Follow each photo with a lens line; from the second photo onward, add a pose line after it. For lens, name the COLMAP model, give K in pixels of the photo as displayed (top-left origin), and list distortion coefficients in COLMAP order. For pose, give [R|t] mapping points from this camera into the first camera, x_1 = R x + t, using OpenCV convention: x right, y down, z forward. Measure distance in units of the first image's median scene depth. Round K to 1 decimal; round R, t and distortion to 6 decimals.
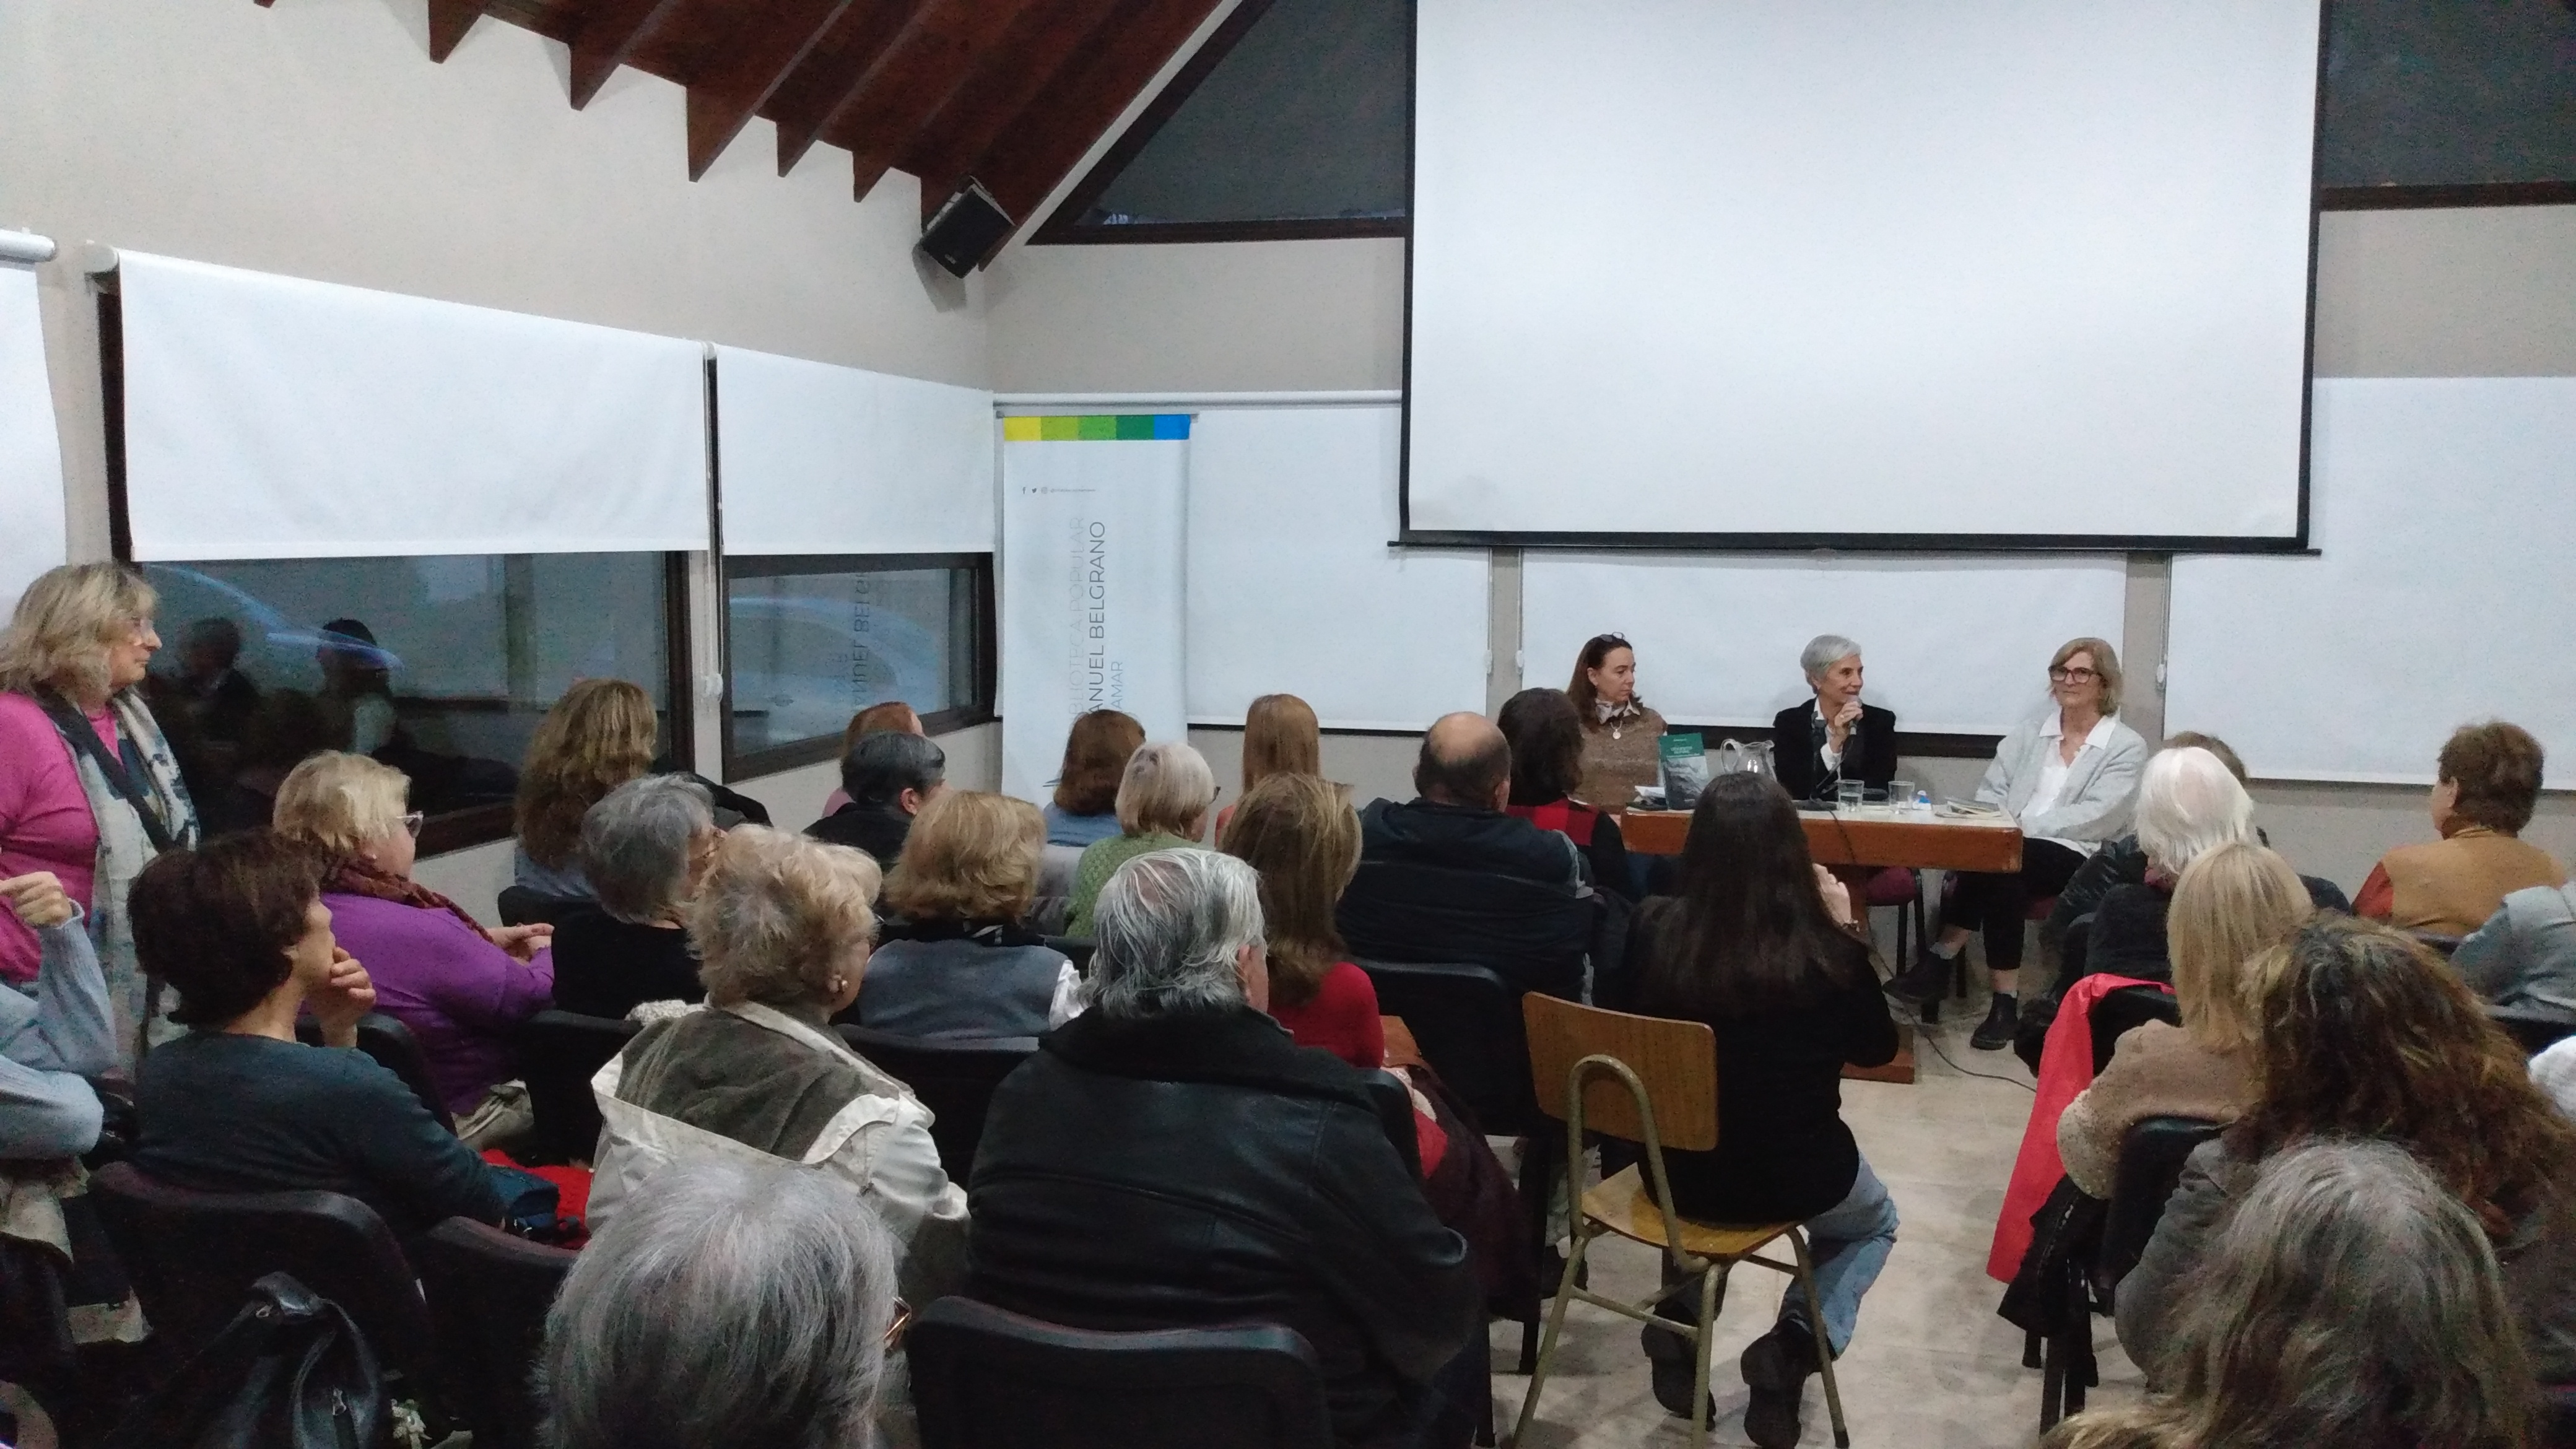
lens RADIAL K [[1975.8, 0, 1288.0], [0, 1975.8, 724.5], [0, 0, 1]] dist [0.109391, -0.259214]
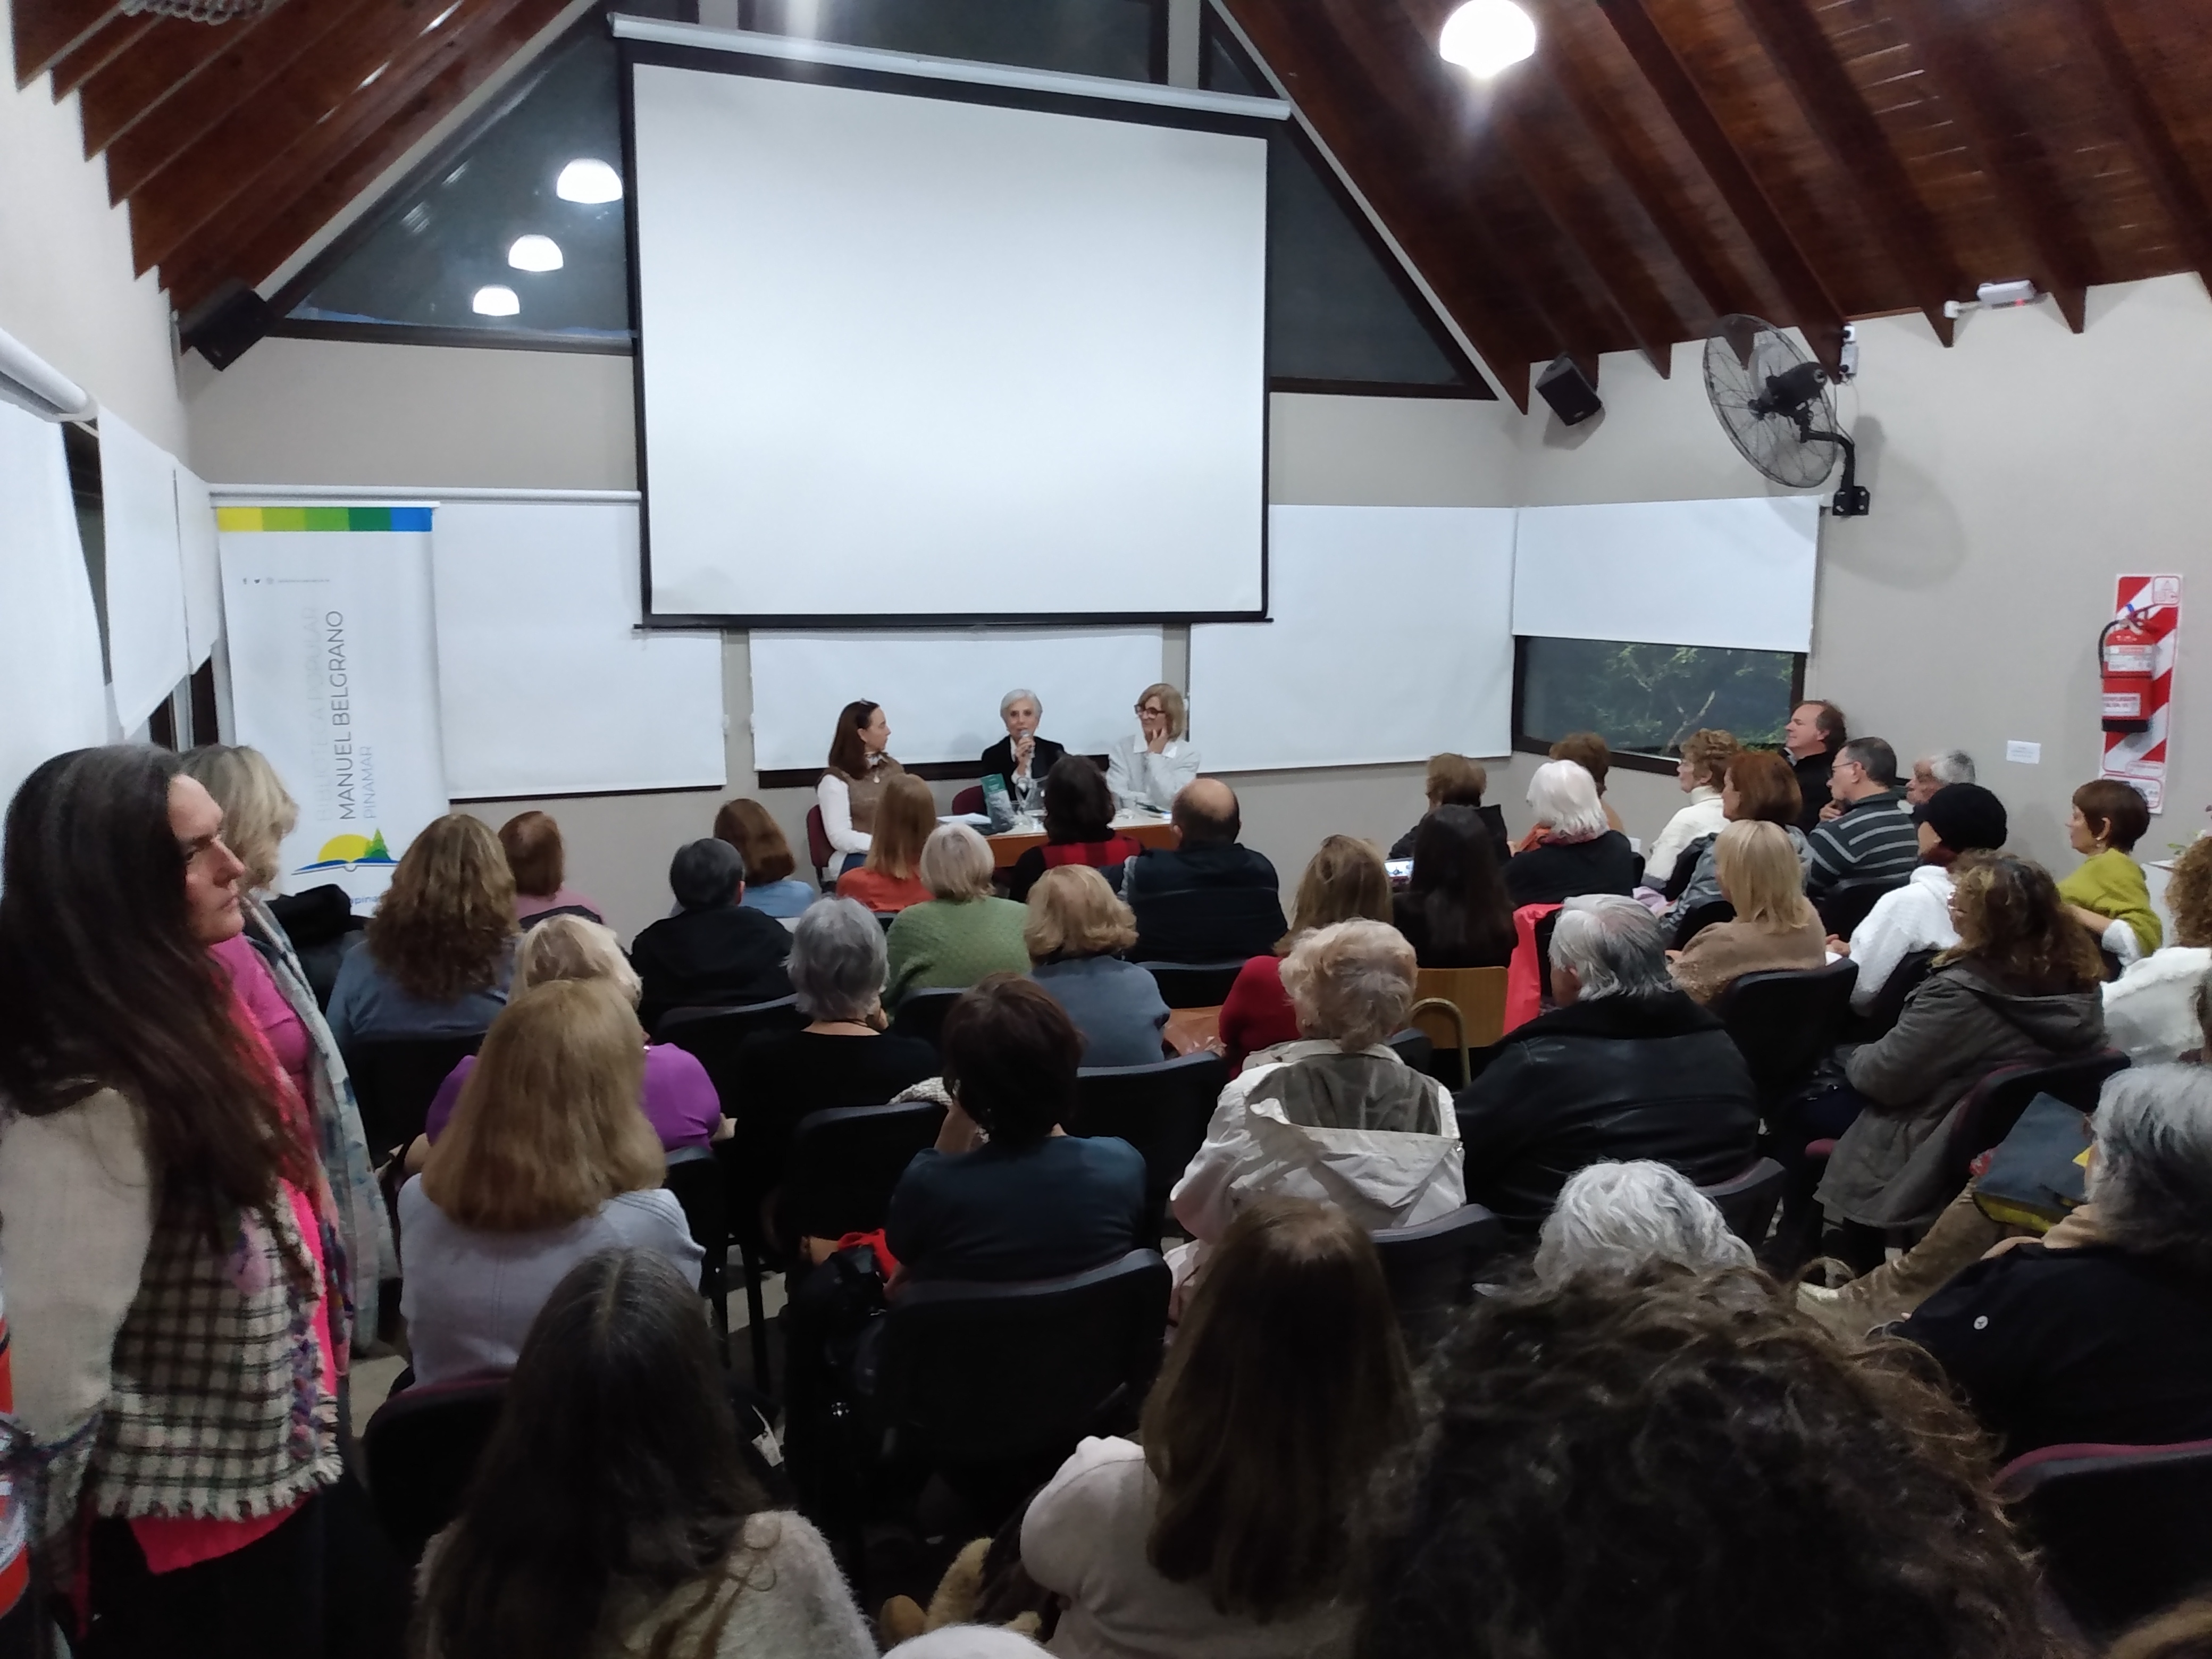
lens RADIAL K [[1710.2, 0, 1106.0], [0, 1710.2, 829.5], [0, 0, 1]] dist [0.069628, -0.166437]
pose [[0.770986, -0.103737, 0.628347, -0.701713], [0.066113, 0.994351, 0.083041, -0.073798], [-0.633412, -0.022481, 0.773488, 0.107423]]
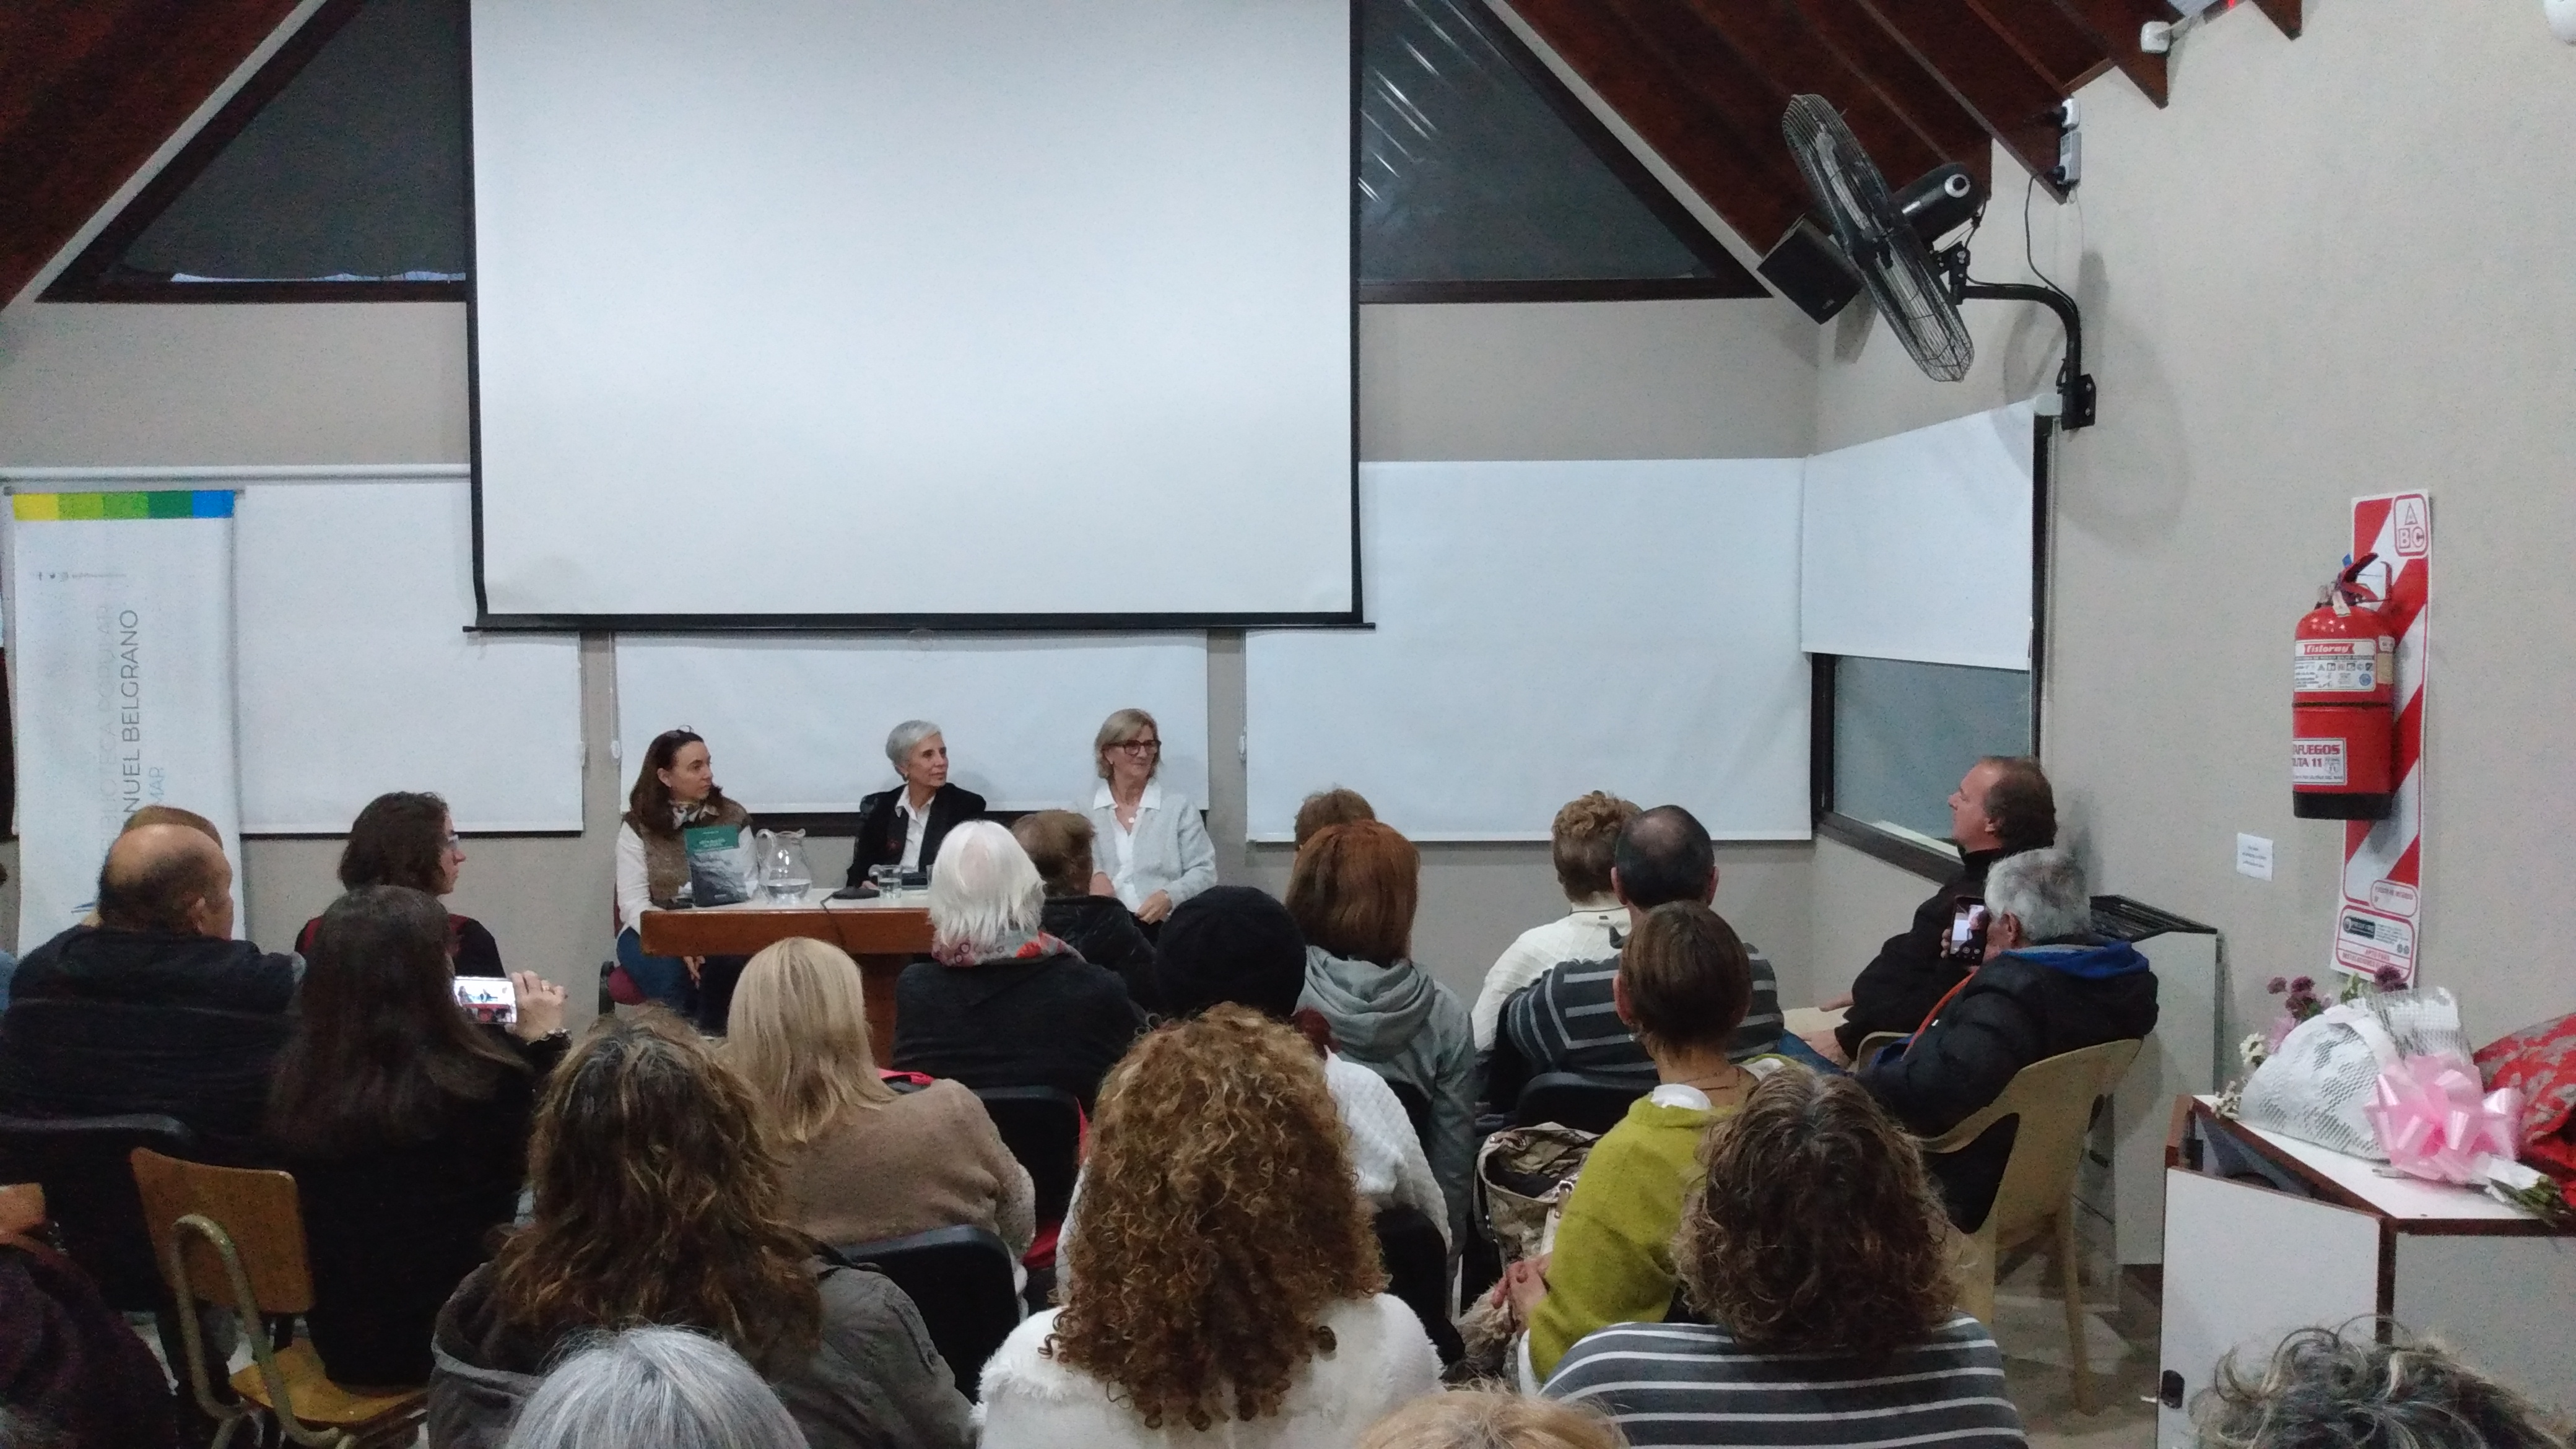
lens RADIAL K [[1988.0, 0, 1288.0], [0, 1988.0, 724.5], [0, 0, 1]] dist [0.041235, -0.077276]
pose [[0.964038, -0.029051, 0.264173, 0.324789], [0.039327, 0.998658, -0.033693, -0.001309], [-0.262839, 0.042871, 0.963887, 0.006677]]
